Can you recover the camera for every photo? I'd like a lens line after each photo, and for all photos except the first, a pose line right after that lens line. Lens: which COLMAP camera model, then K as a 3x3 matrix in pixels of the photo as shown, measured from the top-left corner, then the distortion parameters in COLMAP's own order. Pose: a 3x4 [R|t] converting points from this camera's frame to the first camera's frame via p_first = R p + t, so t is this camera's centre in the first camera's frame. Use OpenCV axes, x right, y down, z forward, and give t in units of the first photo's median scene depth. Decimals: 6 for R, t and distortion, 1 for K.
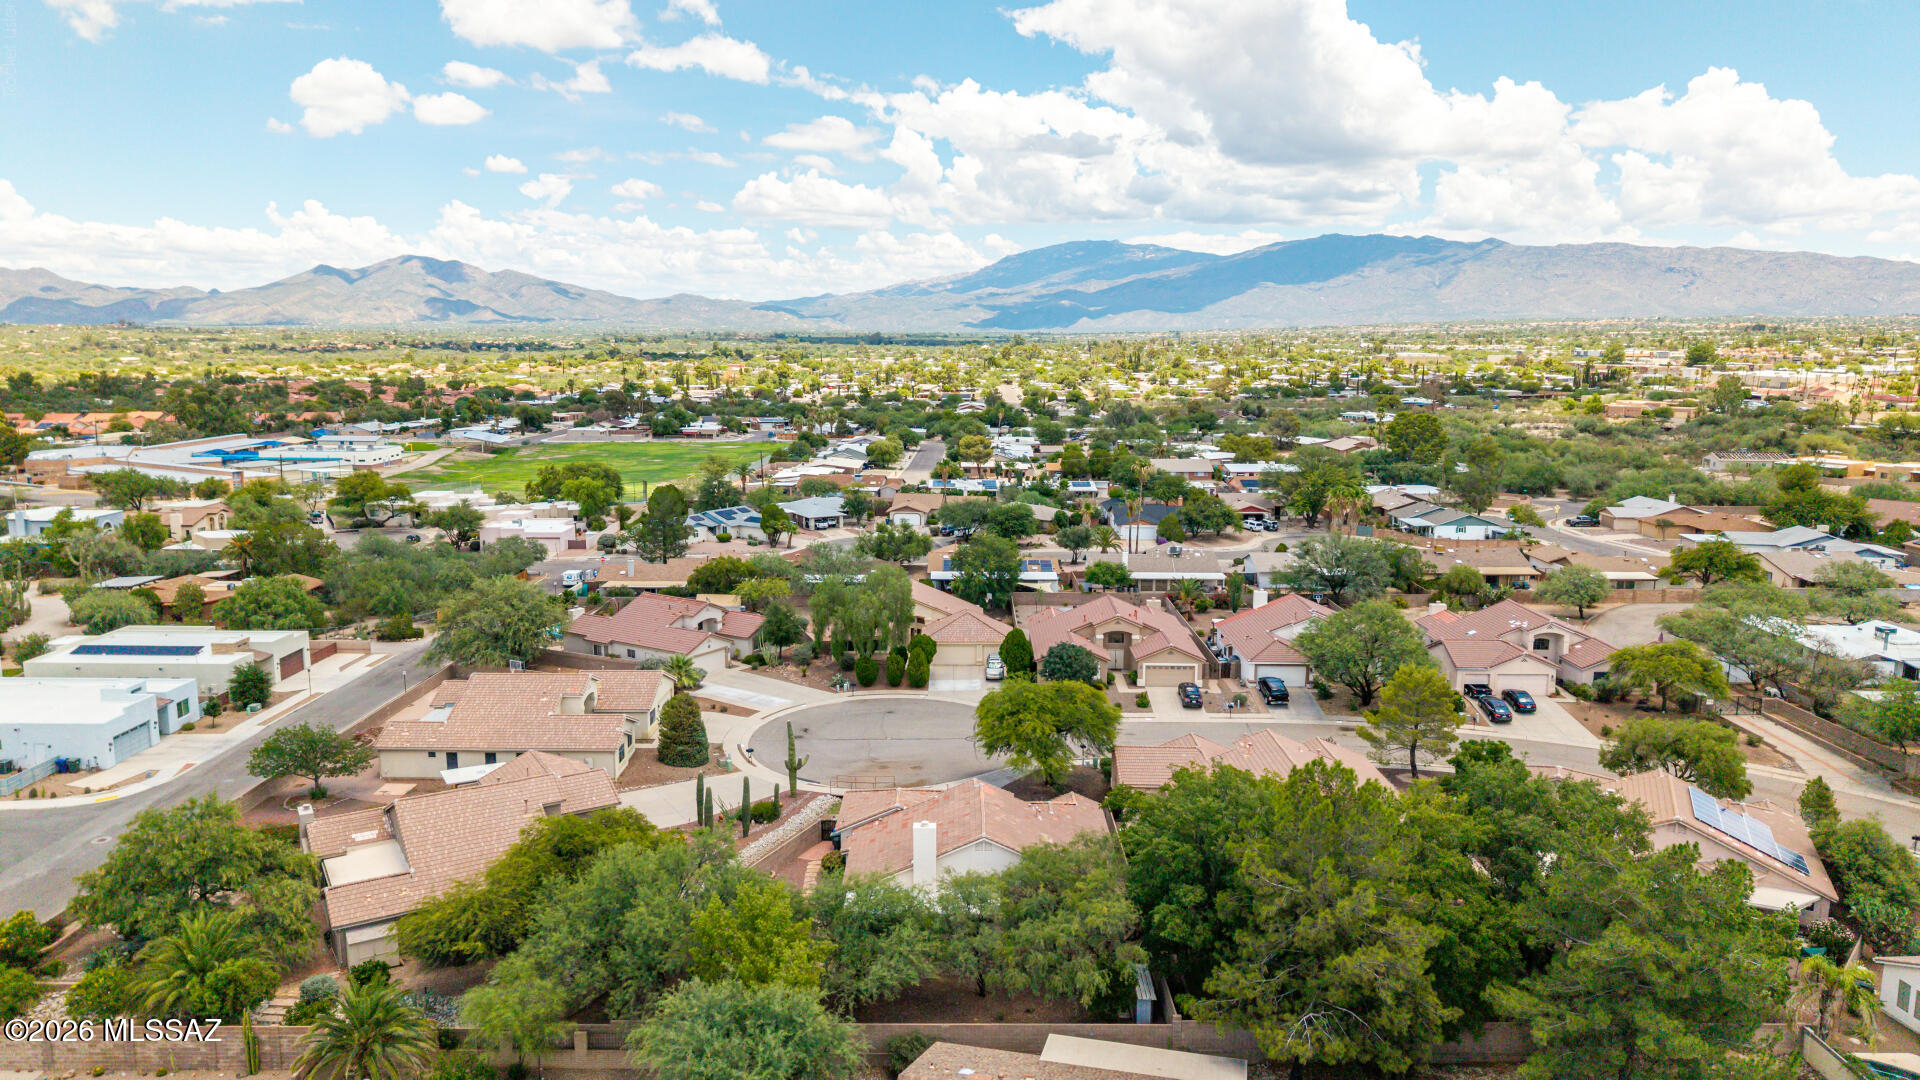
lens RADIAL K [[1273.8, 0, 948.6], [0, 1273.8, 564.8], [0, 0, 1]] dist [0.044341, -0.043280]
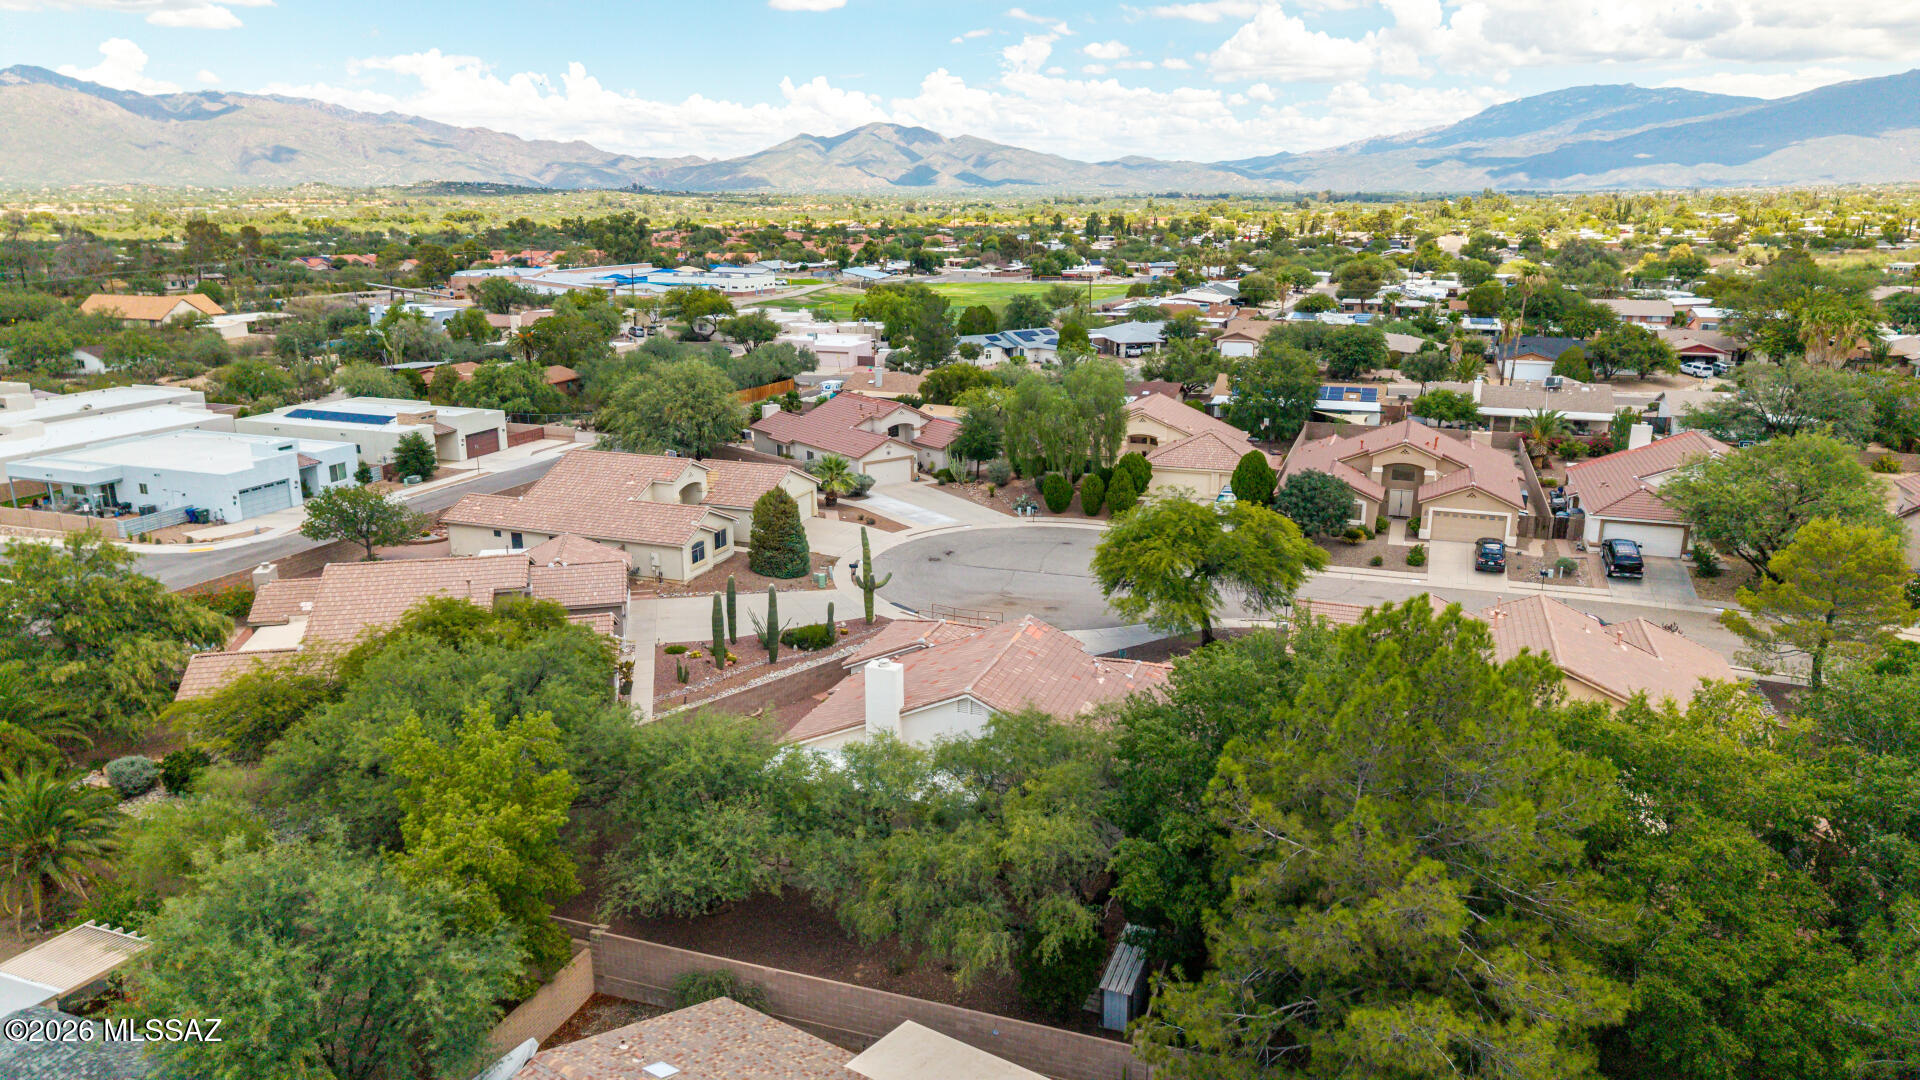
lens RADIAL K [[1273.8, 0, 950.0], [0, 1273.8, 555.6], [0, 0, 1]] dist [0.044341, -0.043280]
pose [[0.943687, 0.087472, -0.319067, 0.040342], [-0.057398, 0.993077, 0.102489, 0.014187], [0.325823, -0.078404, 0.942174, 0.071509]]
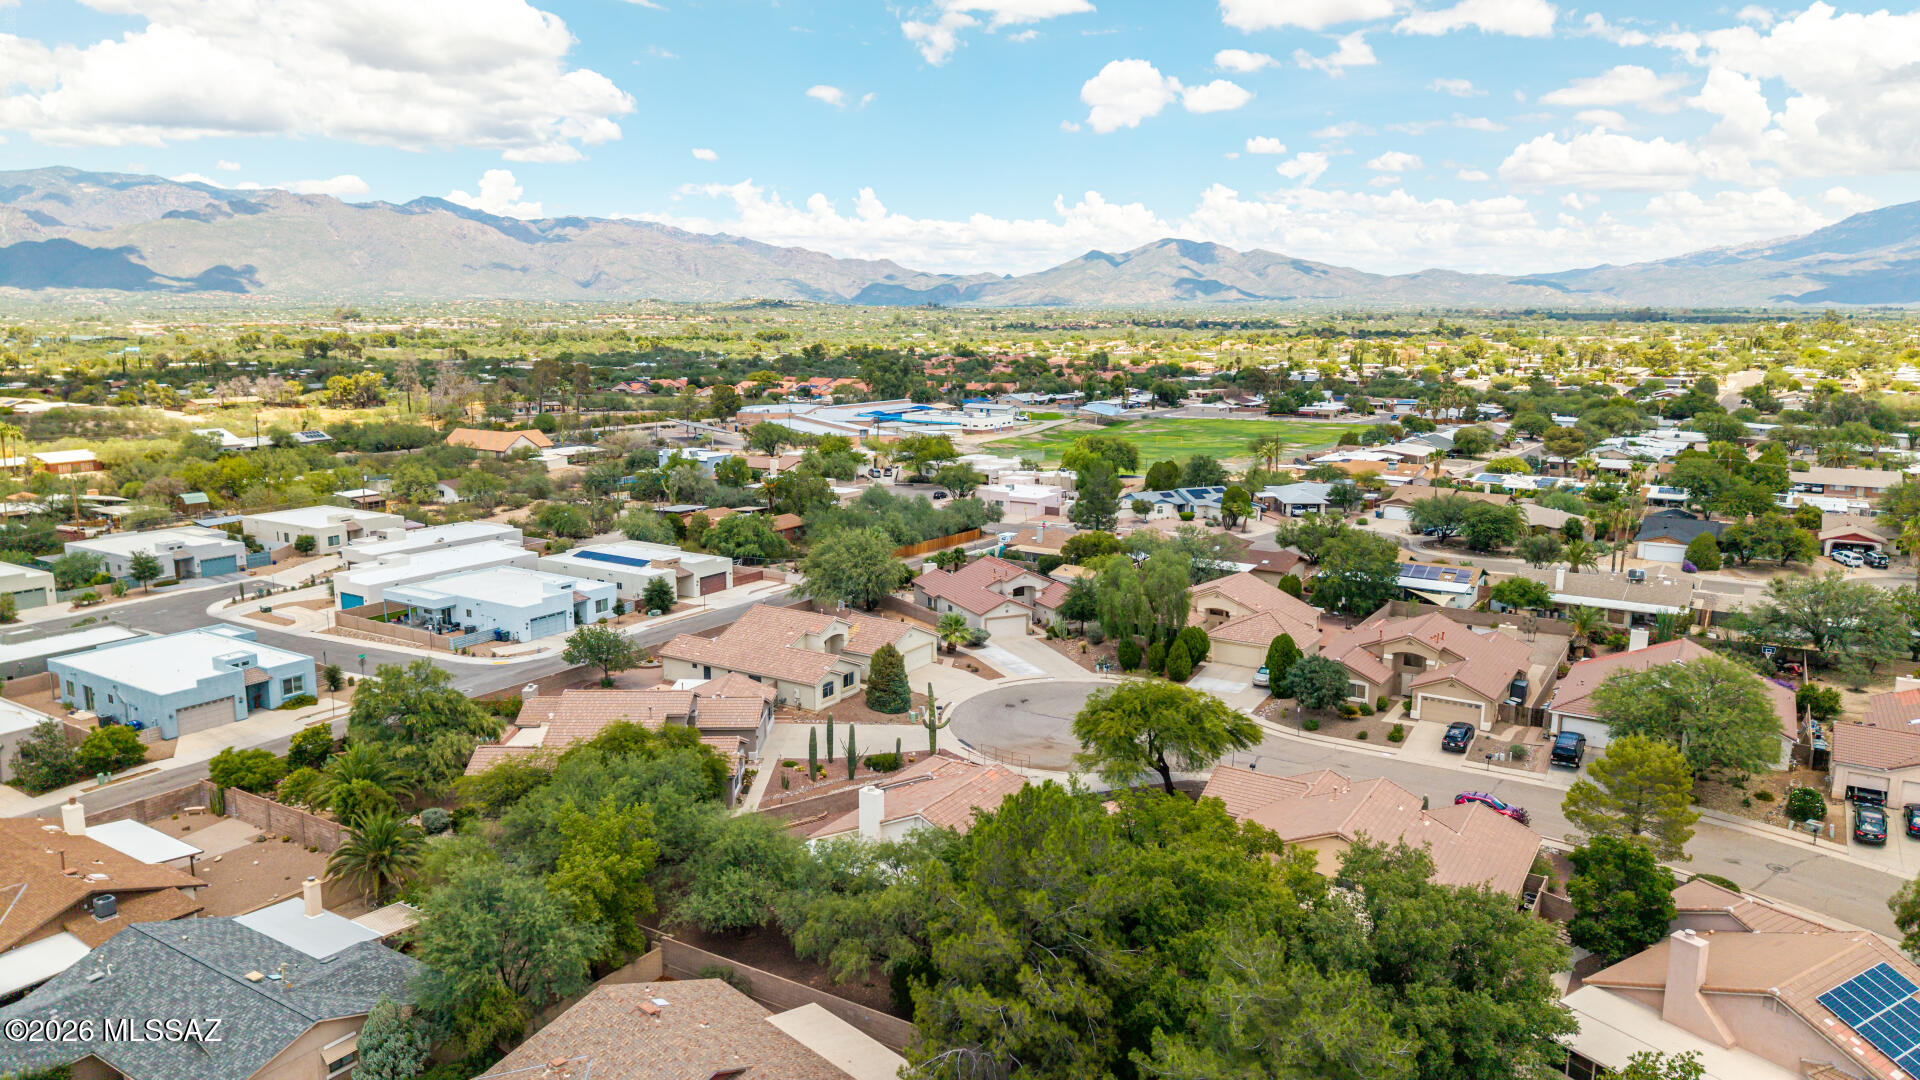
lens RADIAL K [[1273.8, 0, 946.5], [0, 1273.8, 561.4], [0, 0, 1]] dist [0.044341, -0.043280]
pose [[0.848197, 0.103108, -0.519548, 0.099682], [-0.095860, 0.994555, 0.040879, -0.004777], [0.520934, 0.015130, 0.853463, 0.028498]]
